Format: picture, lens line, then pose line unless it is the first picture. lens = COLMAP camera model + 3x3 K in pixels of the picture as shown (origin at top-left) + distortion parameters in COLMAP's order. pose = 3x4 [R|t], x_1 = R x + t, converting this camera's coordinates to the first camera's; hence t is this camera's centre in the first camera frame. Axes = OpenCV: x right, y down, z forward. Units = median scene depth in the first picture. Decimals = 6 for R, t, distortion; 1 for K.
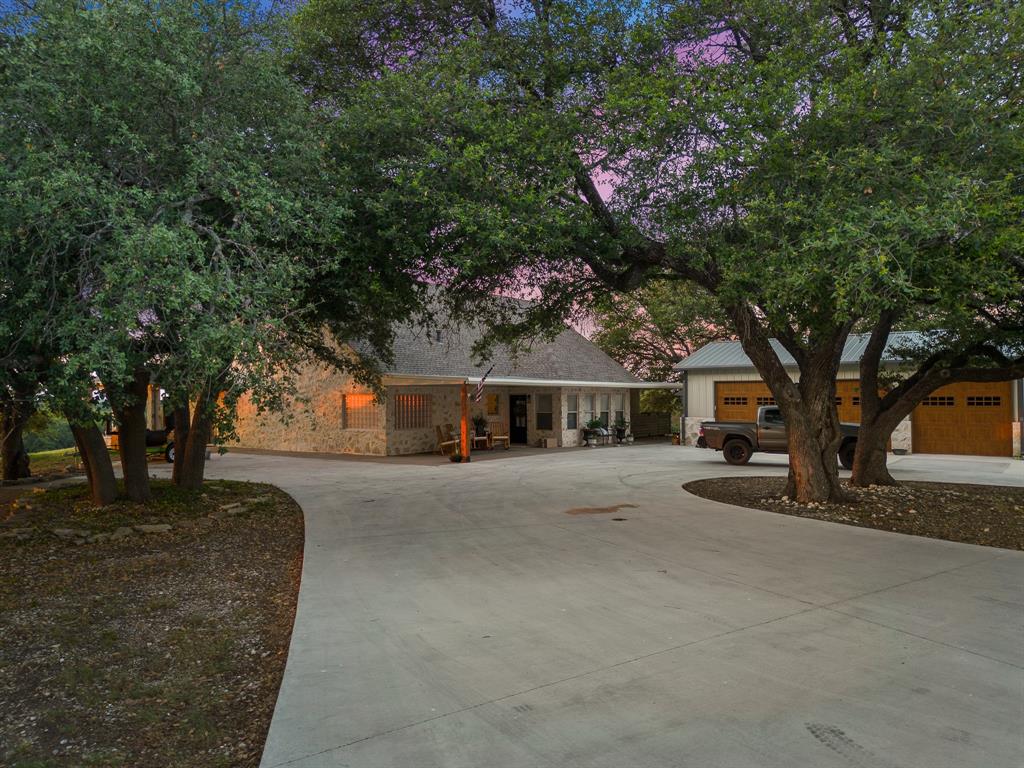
lens RADIAL K [[696.7, 0, 512.0], [0, 696.7, 384.0], [0, 0, 1]] dist [-0.007012, -0.005836]
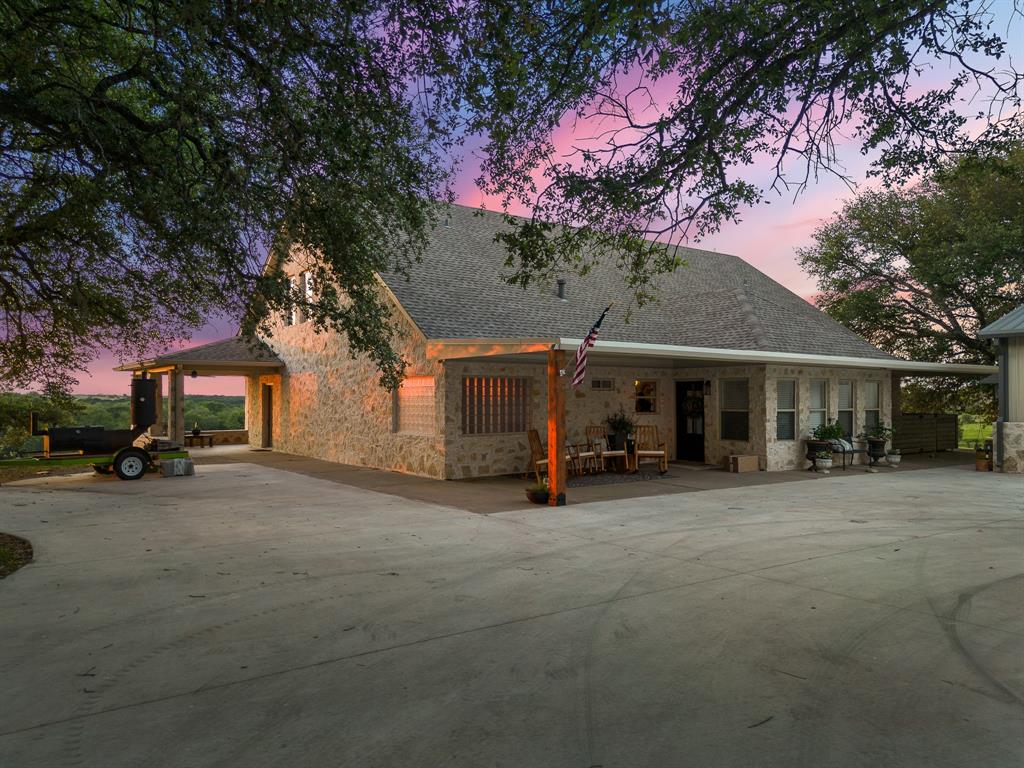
lens RADIAL K [[696.7, 0, 512.0], [0, 696.7, 384.0], [0, 0, 1]] dist [-0.007012, -0.005836]
pose [[0.956616, 0.000997, -0.291349, 0.037675], [-0.000943, 1.000000, 0.000326, 0.018809], [0.291349, -0.000037, 0.956617, 0.387550]]
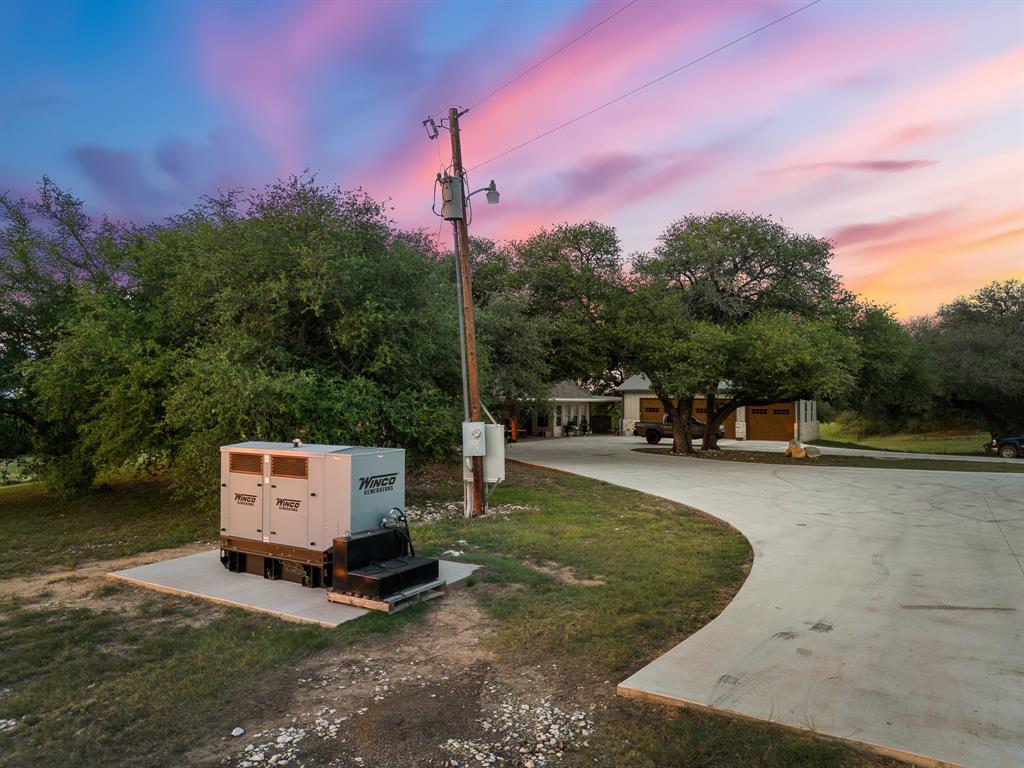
lens RADIAL K [[696.7, 0, 512.0], [0, 696.7, 384.0], [0, 0, 1]] dist [-0.007012, -0.005836]
pose [[0.993291, 0.010125, 0.115200, -0.223719], [-0.010301, 0.999947, 0.000932, -0.038394], [-0.115185, -0.002113, 0.993342, -0.675714]]
